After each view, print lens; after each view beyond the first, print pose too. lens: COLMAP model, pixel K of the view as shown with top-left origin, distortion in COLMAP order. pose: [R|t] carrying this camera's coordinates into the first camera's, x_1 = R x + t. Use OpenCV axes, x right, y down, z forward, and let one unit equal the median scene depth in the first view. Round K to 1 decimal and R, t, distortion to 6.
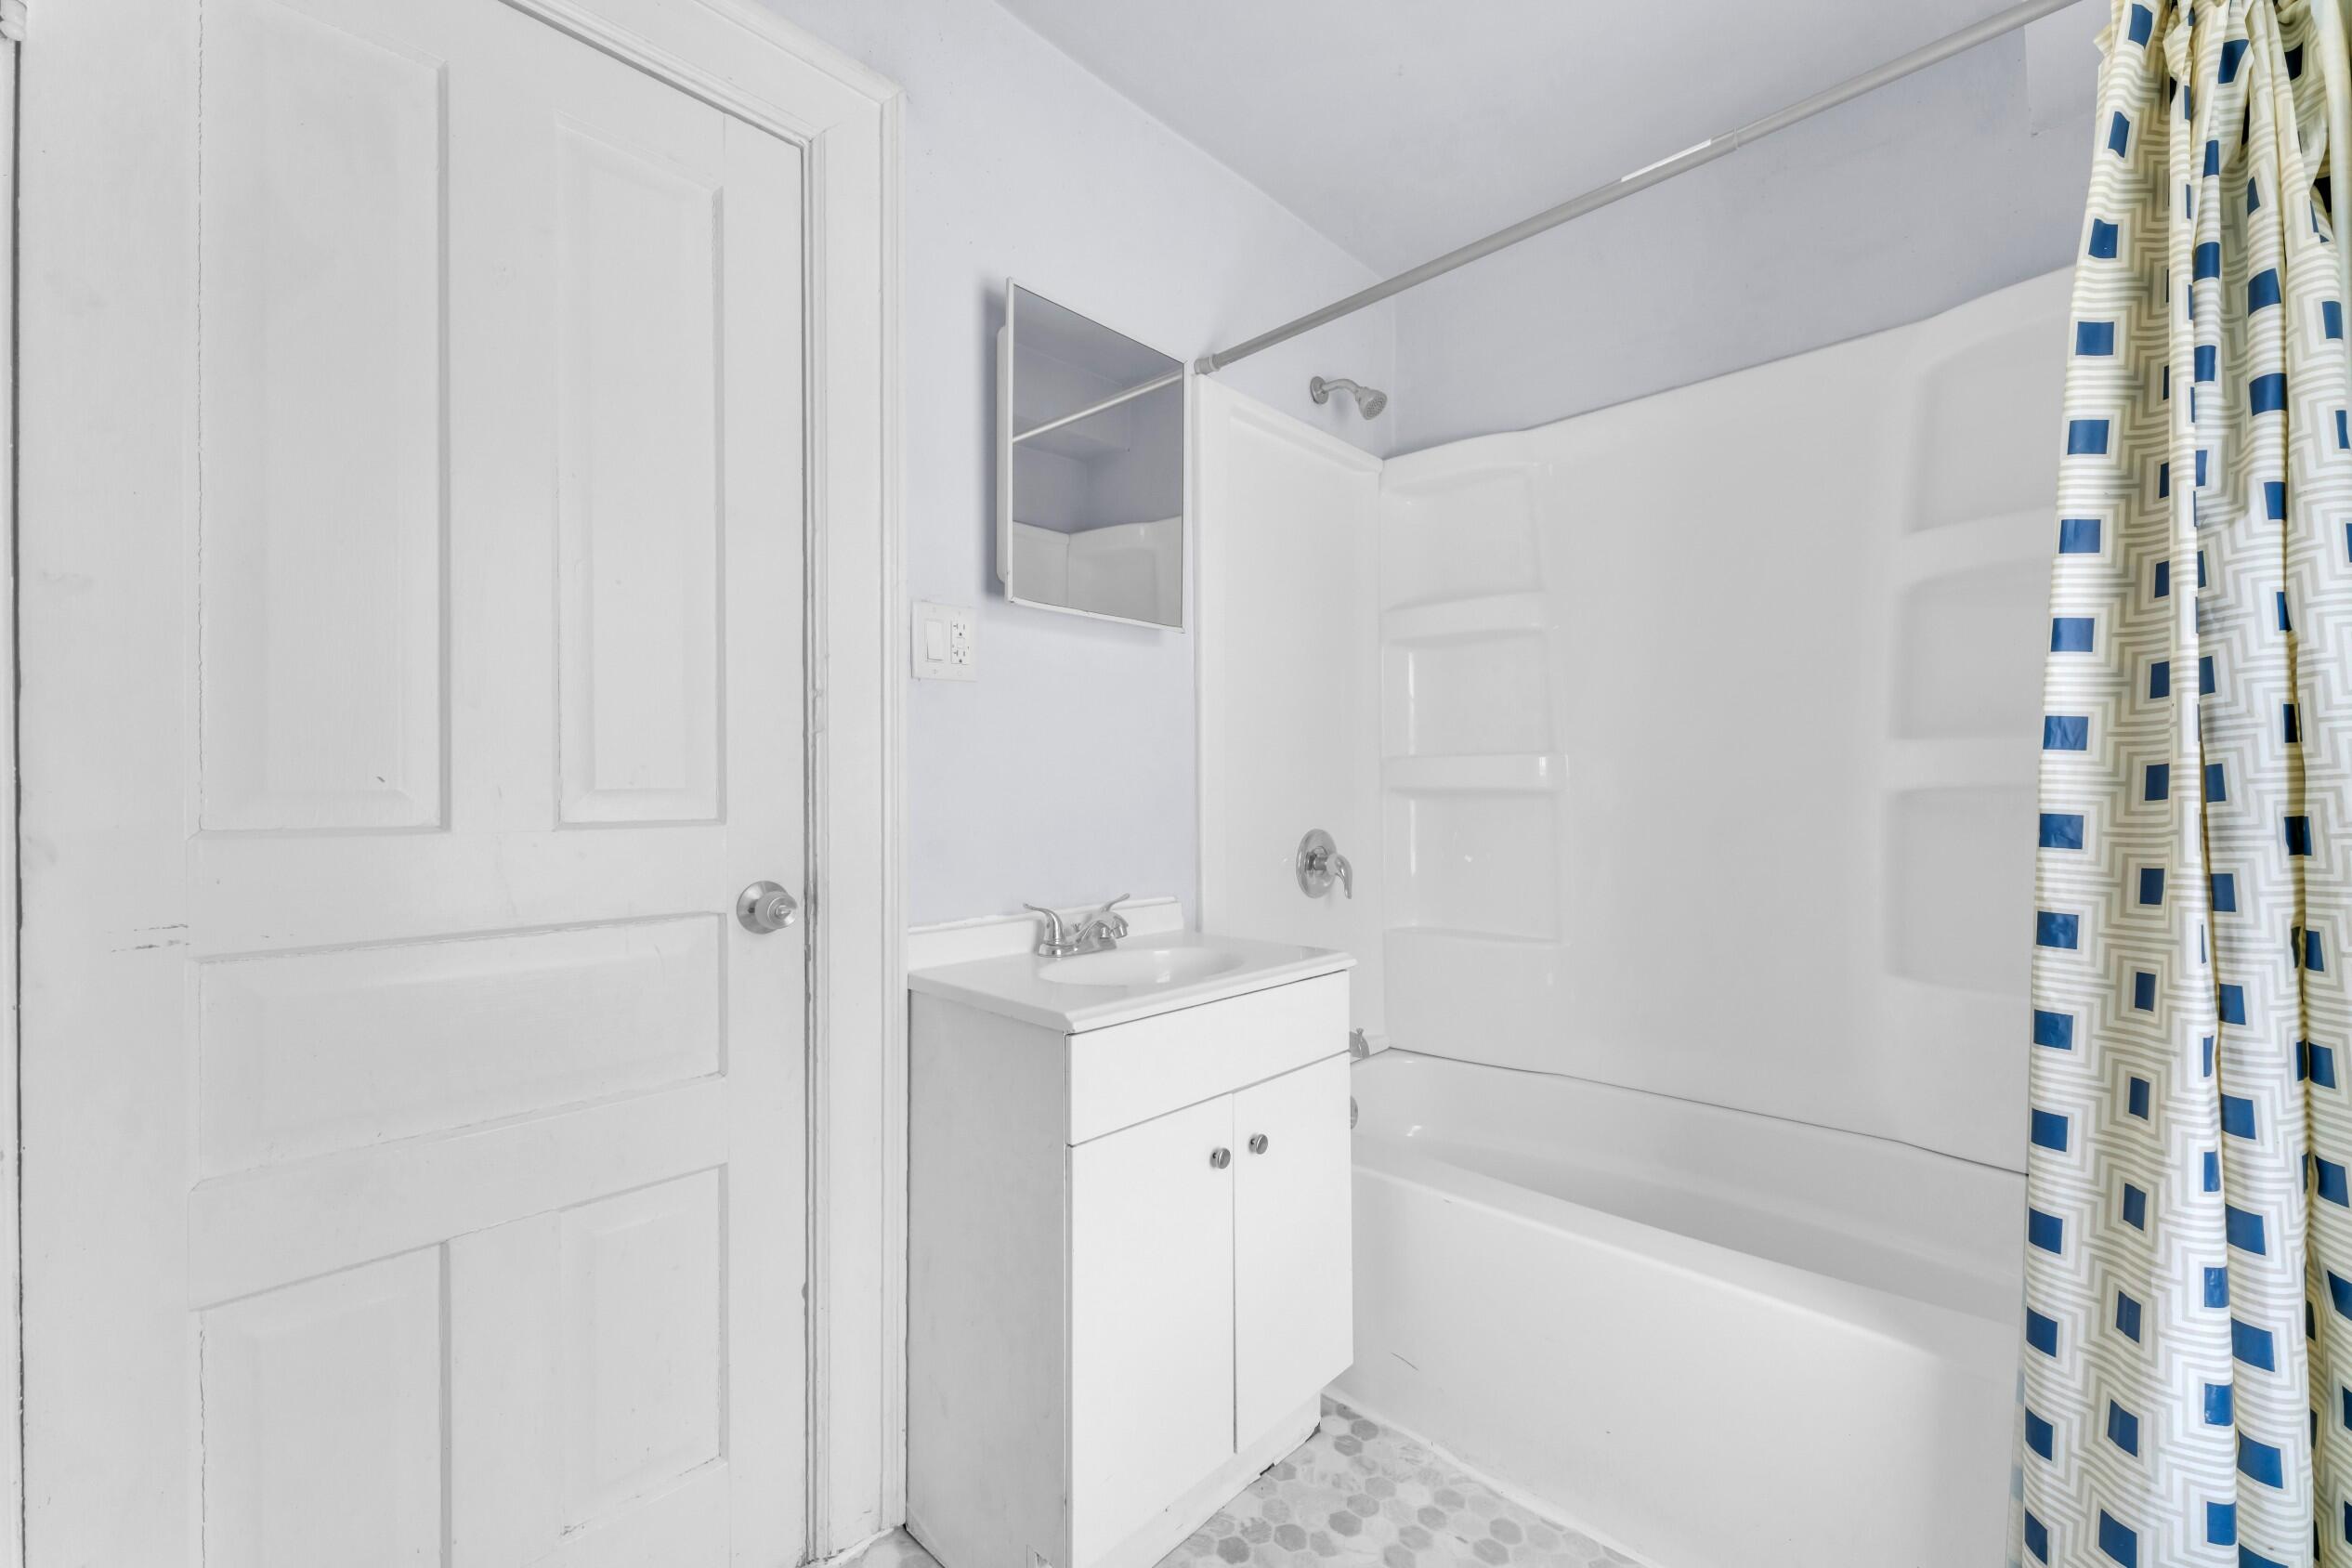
lens RADIAL K [[933.5, 0, 1182.9], [0, 933.5, 783.2], [0, 0, 1]] dist [-0.003587, -0.000163]
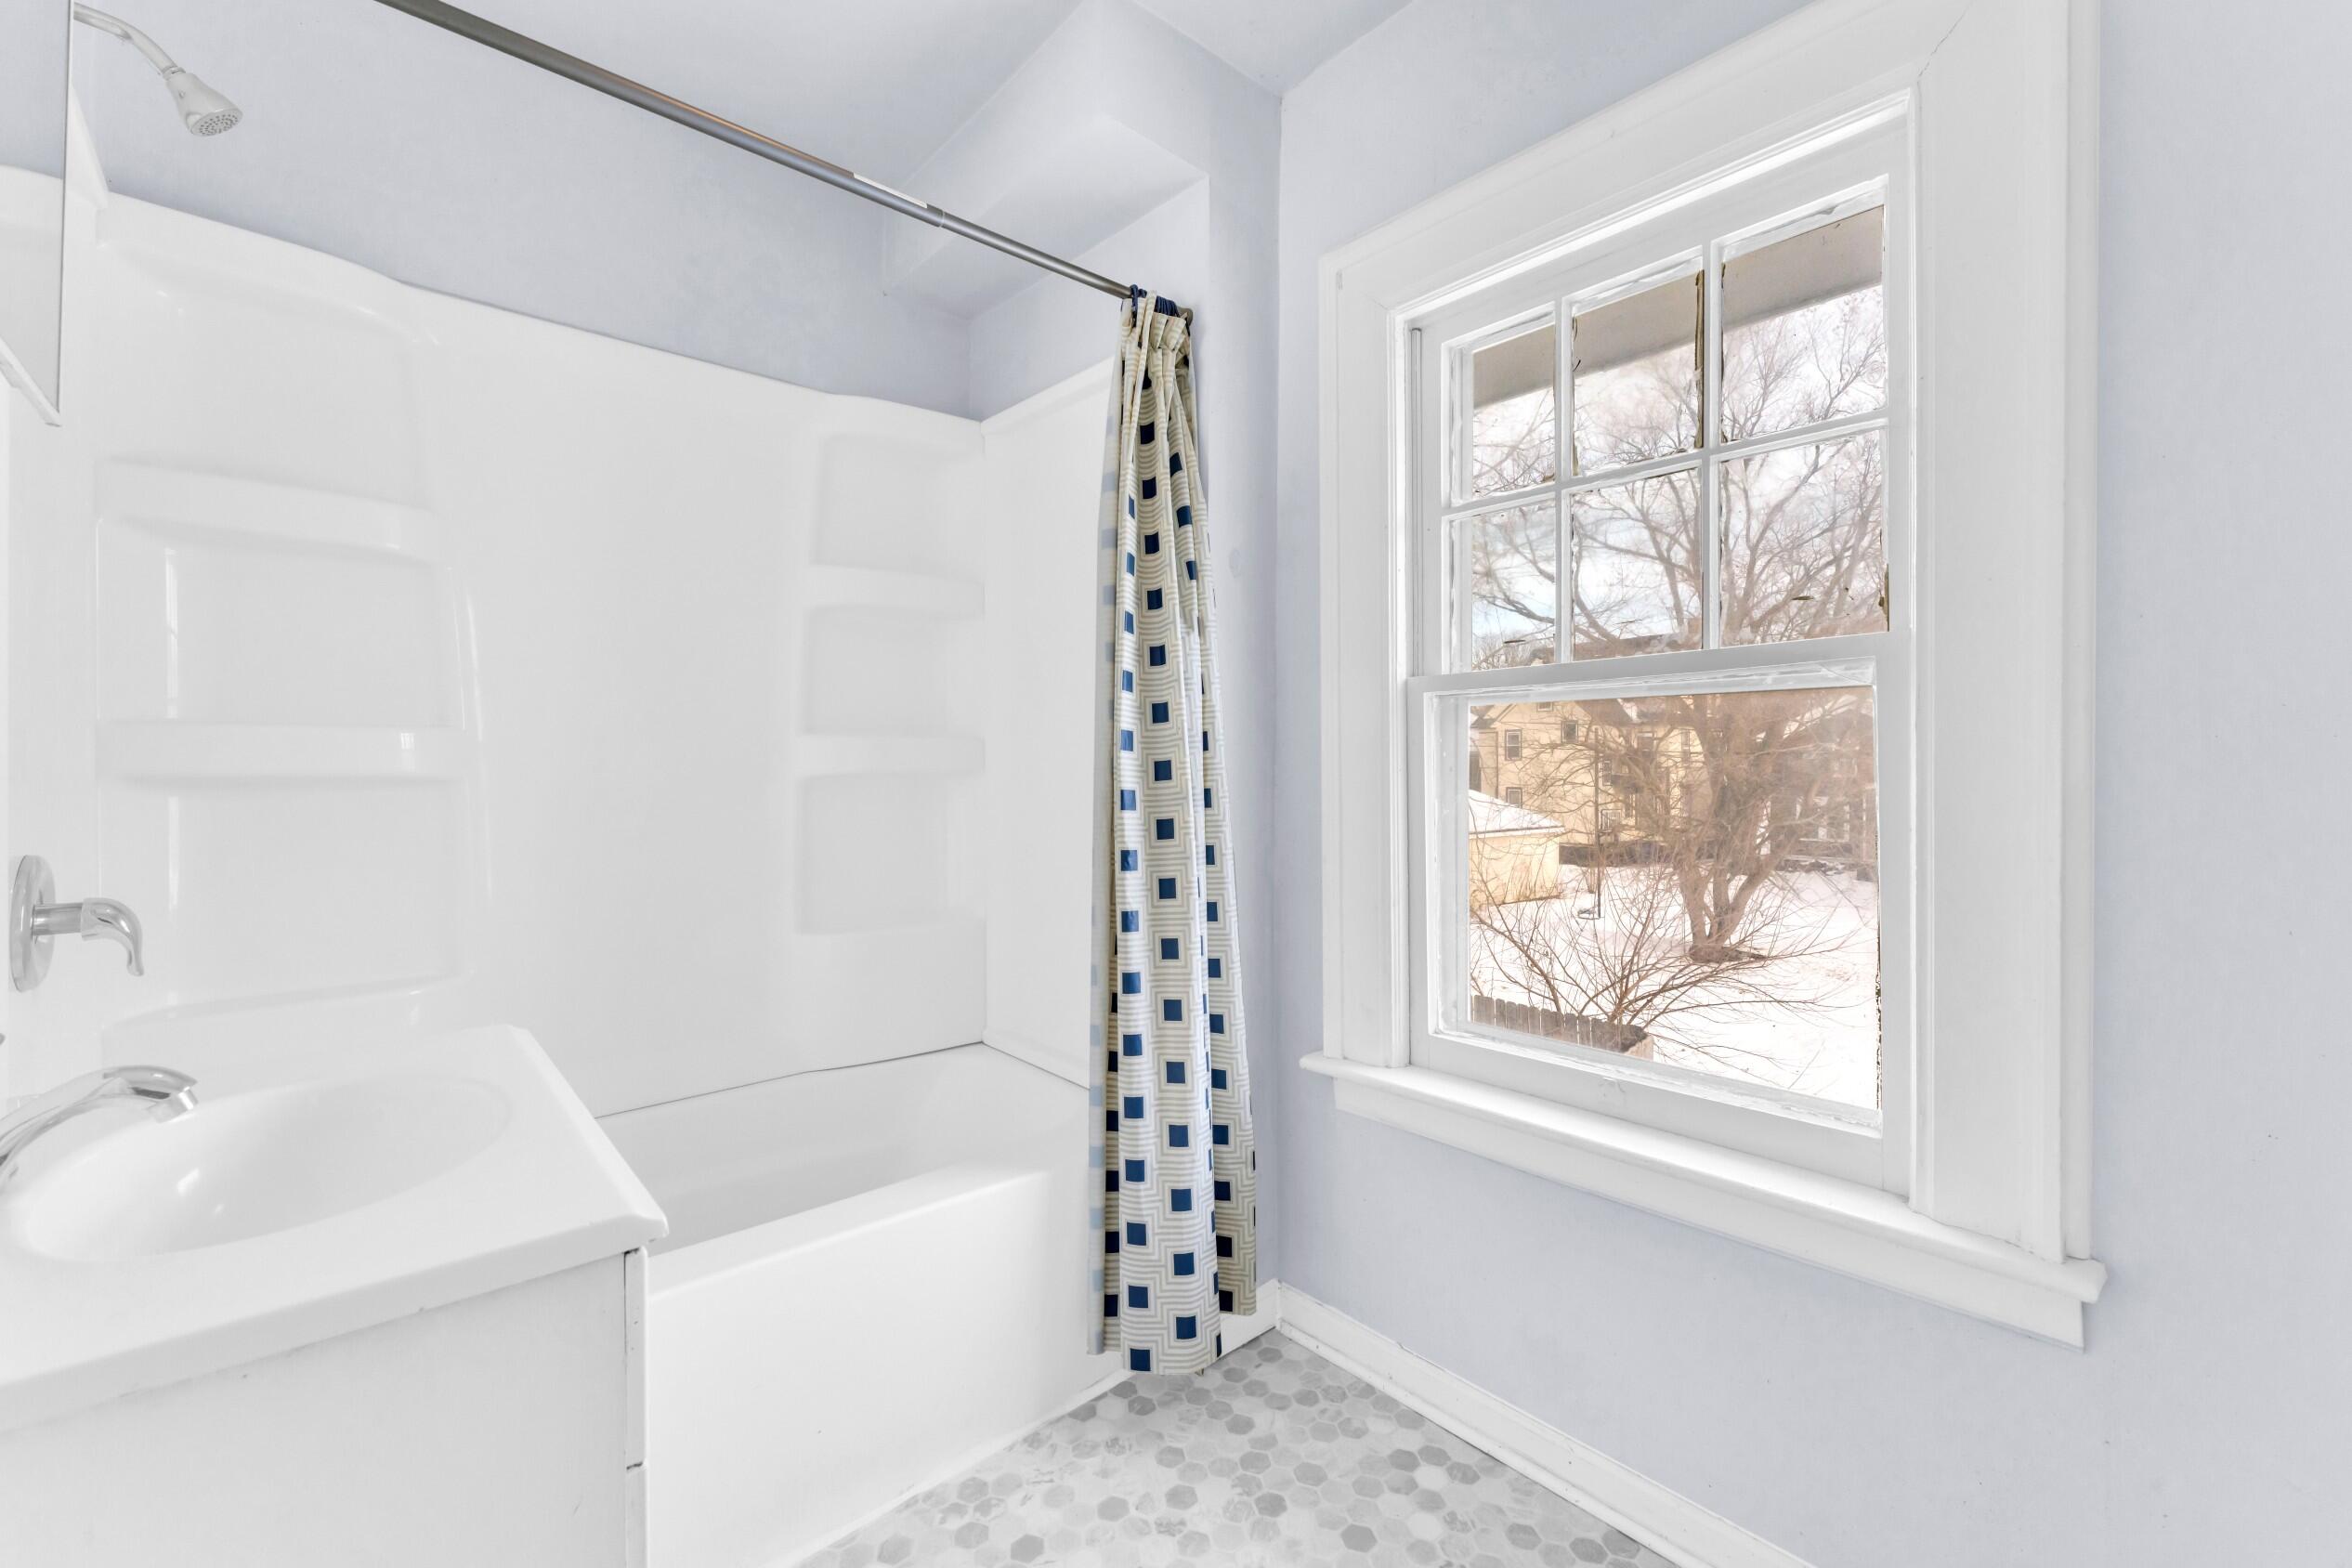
lens RADIAL K [[1007.4, 0, 1183.1], [0, 1007.4, 776.7], [0, 0, 1]] dist [-0.000255, -0.000067]
pose [[0.086008, -0.008871, 0.996255, -0.480925], [-0.004325, 0.999948, 0.009277, -0.004835], [-0.996285, -0.005107, 0.085965, 0.443113]]
